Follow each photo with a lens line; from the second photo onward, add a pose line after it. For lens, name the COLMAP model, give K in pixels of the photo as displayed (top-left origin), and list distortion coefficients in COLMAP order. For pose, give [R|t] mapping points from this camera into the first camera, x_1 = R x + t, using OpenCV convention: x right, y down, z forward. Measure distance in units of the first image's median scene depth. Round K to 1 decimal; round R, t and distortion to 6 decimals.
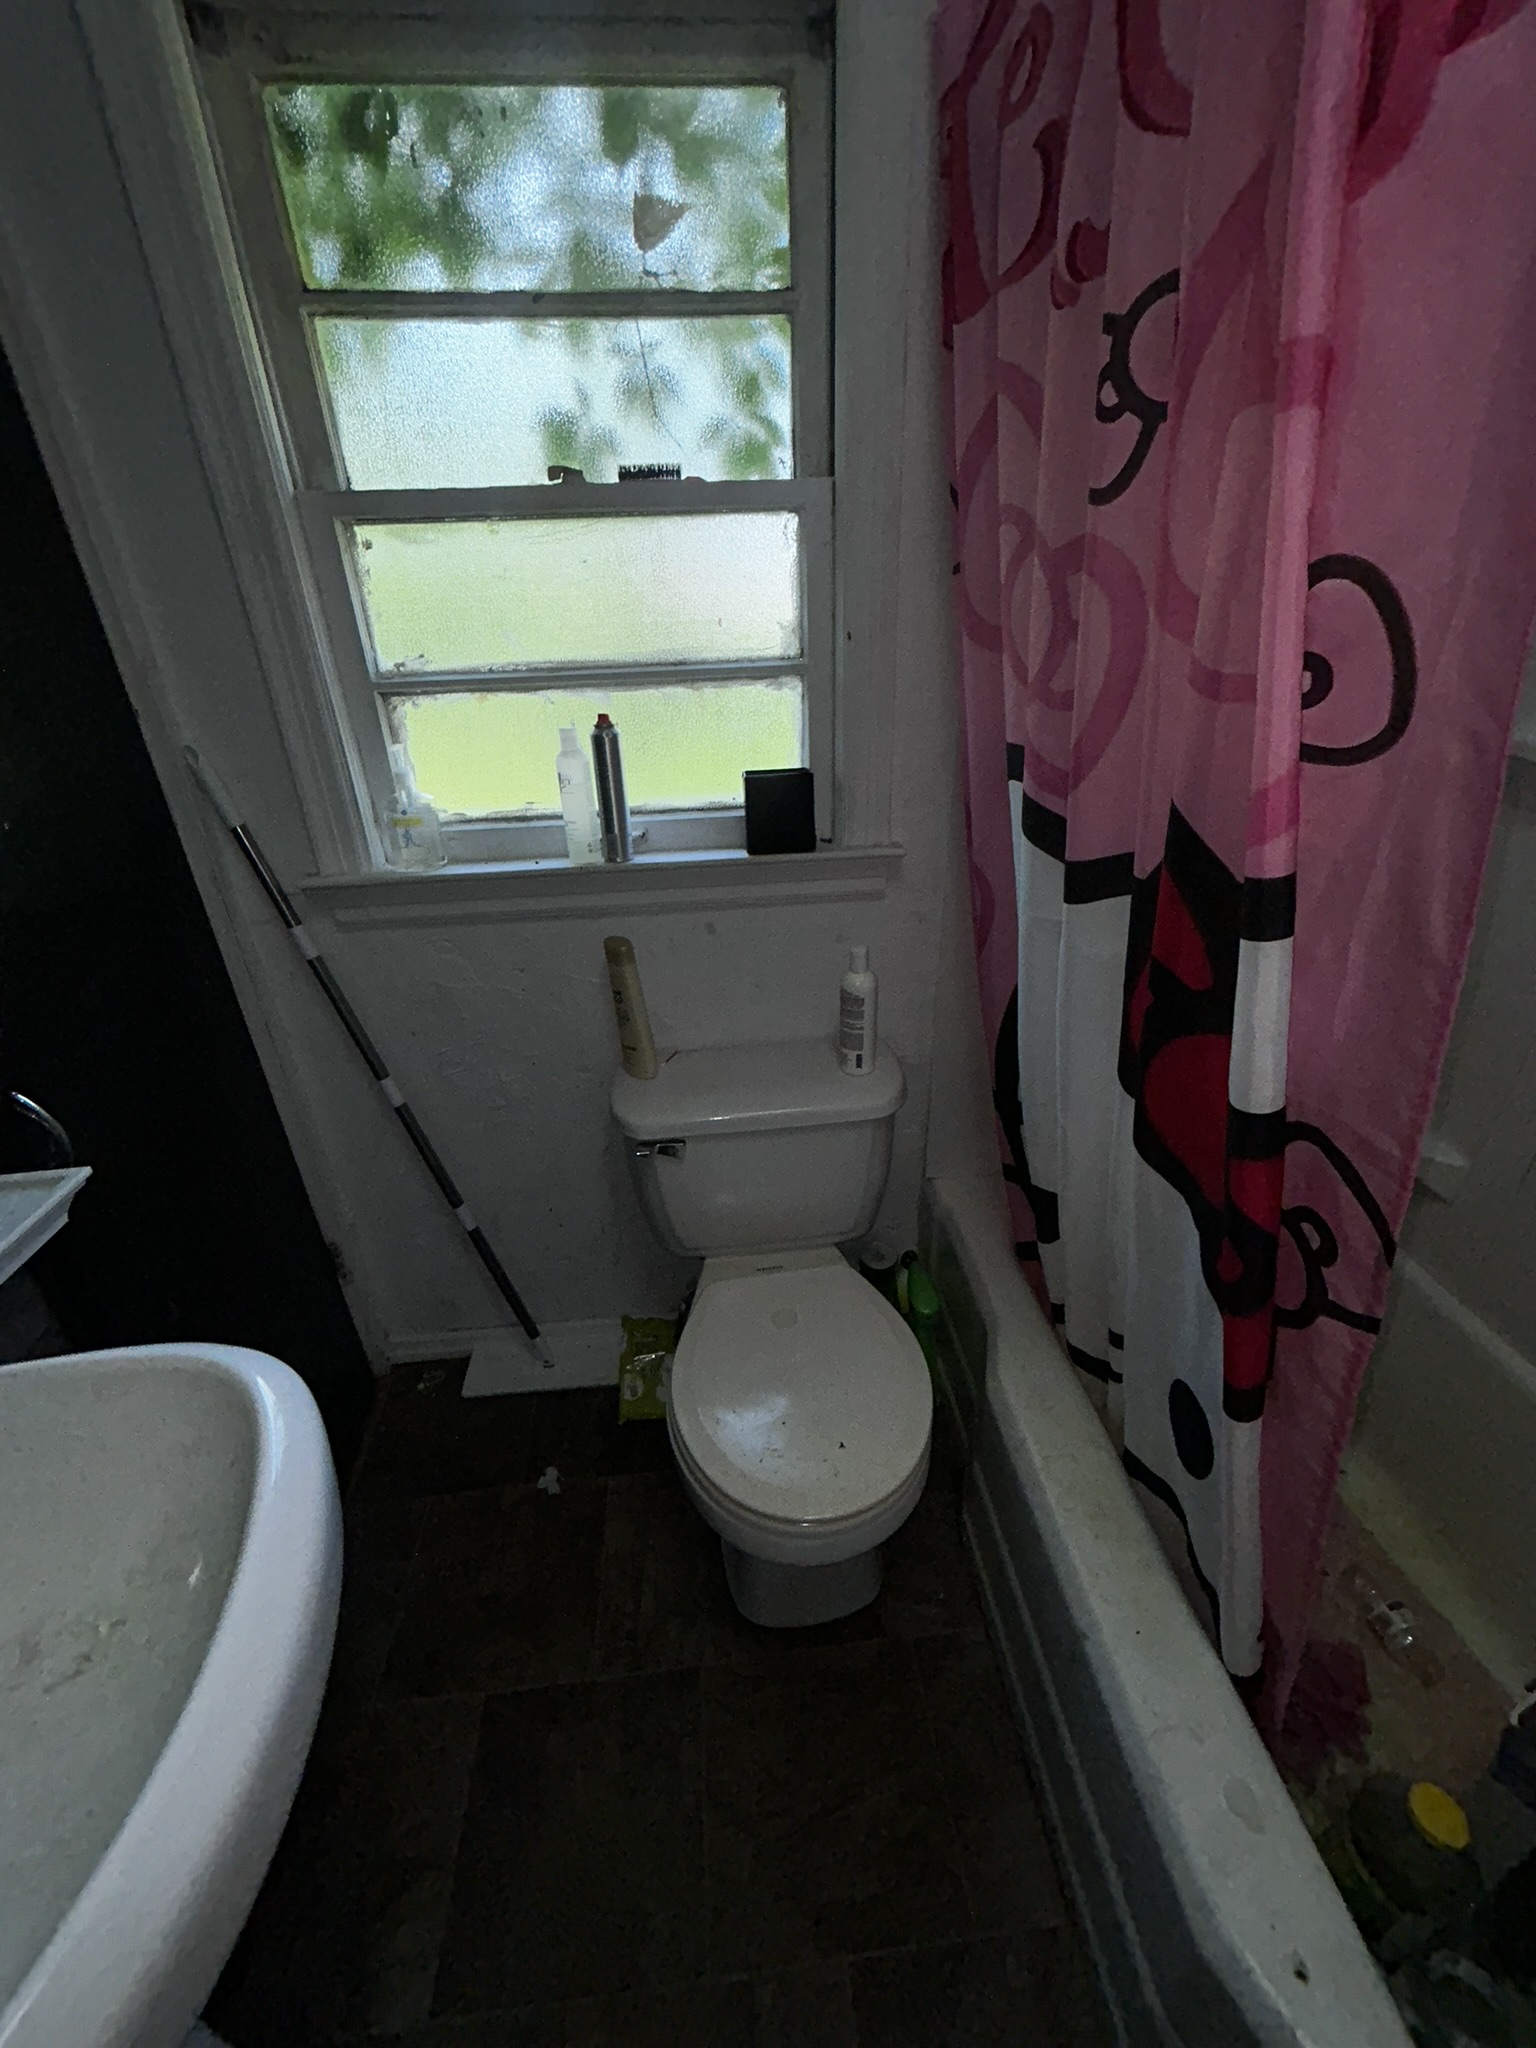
lens RADIAL K [[834.2, 0, 775.4], [0, 834.2, 1023.6], [0, 0, 1]] dist [-0.000365, 0.000499]
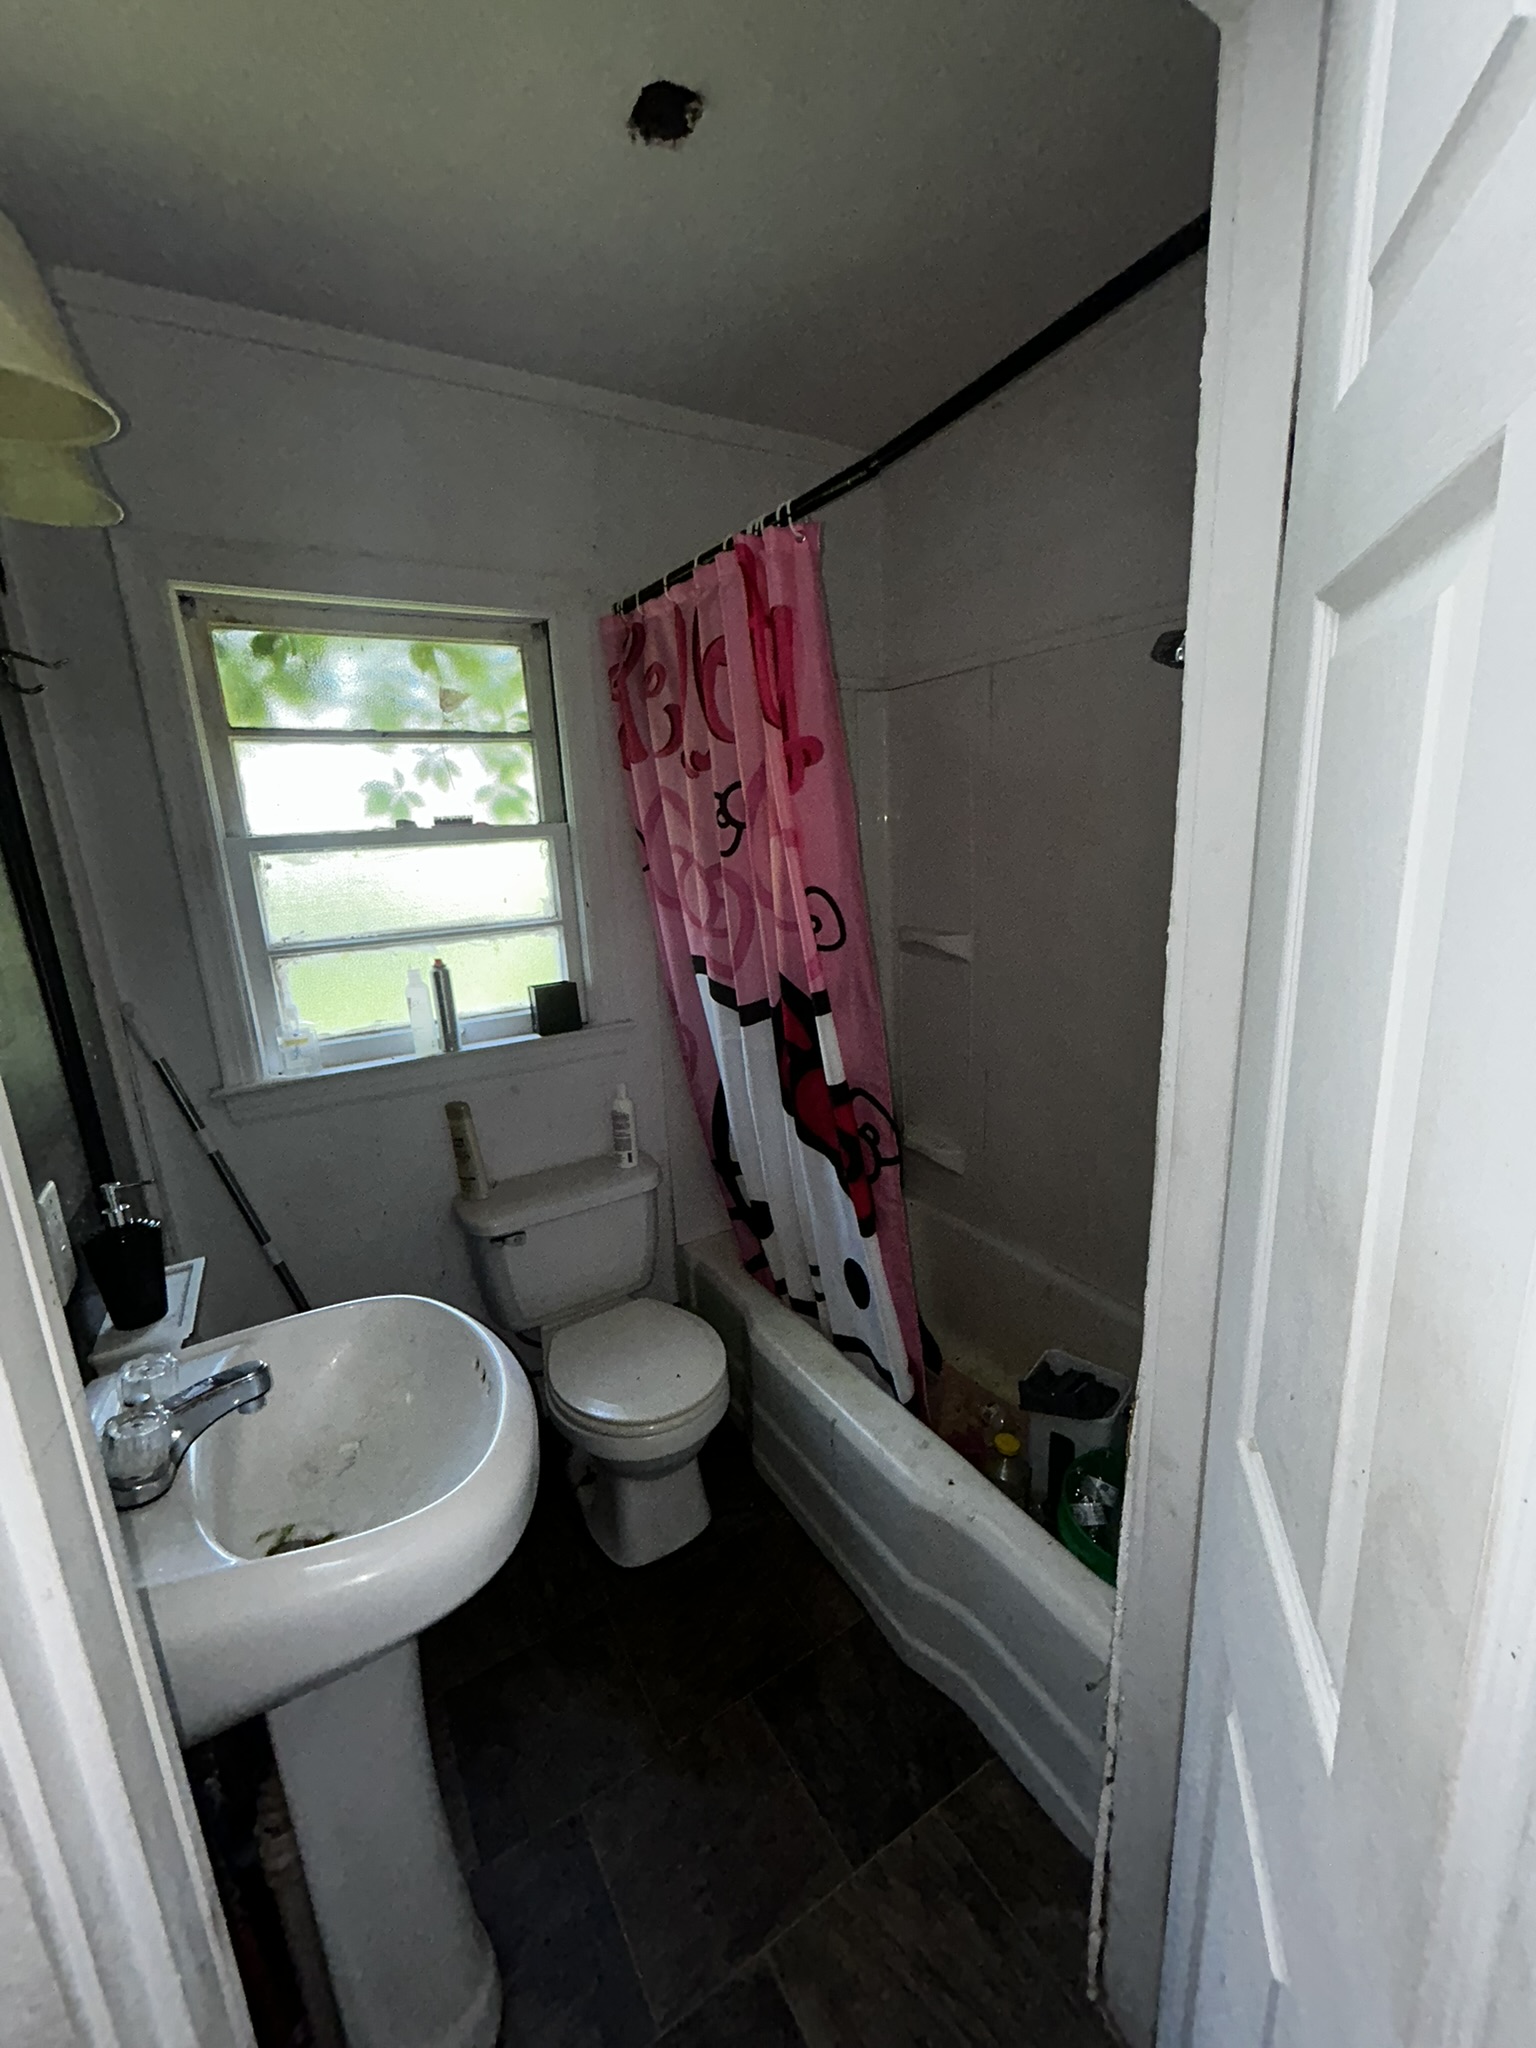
lens RADIAL K [[835.0, 0, 773.6], [0, 835.0, 1023.4], [0, 0, 1]] dist [-0.006937, 0.004512]
pose [[0.902240, -0.112702, 0.416247, -0.303767], [0.213301, 0.955531, -0.203626, 0.197786], [-0.374788, 0.272505, 0.886158, -0.589900]]
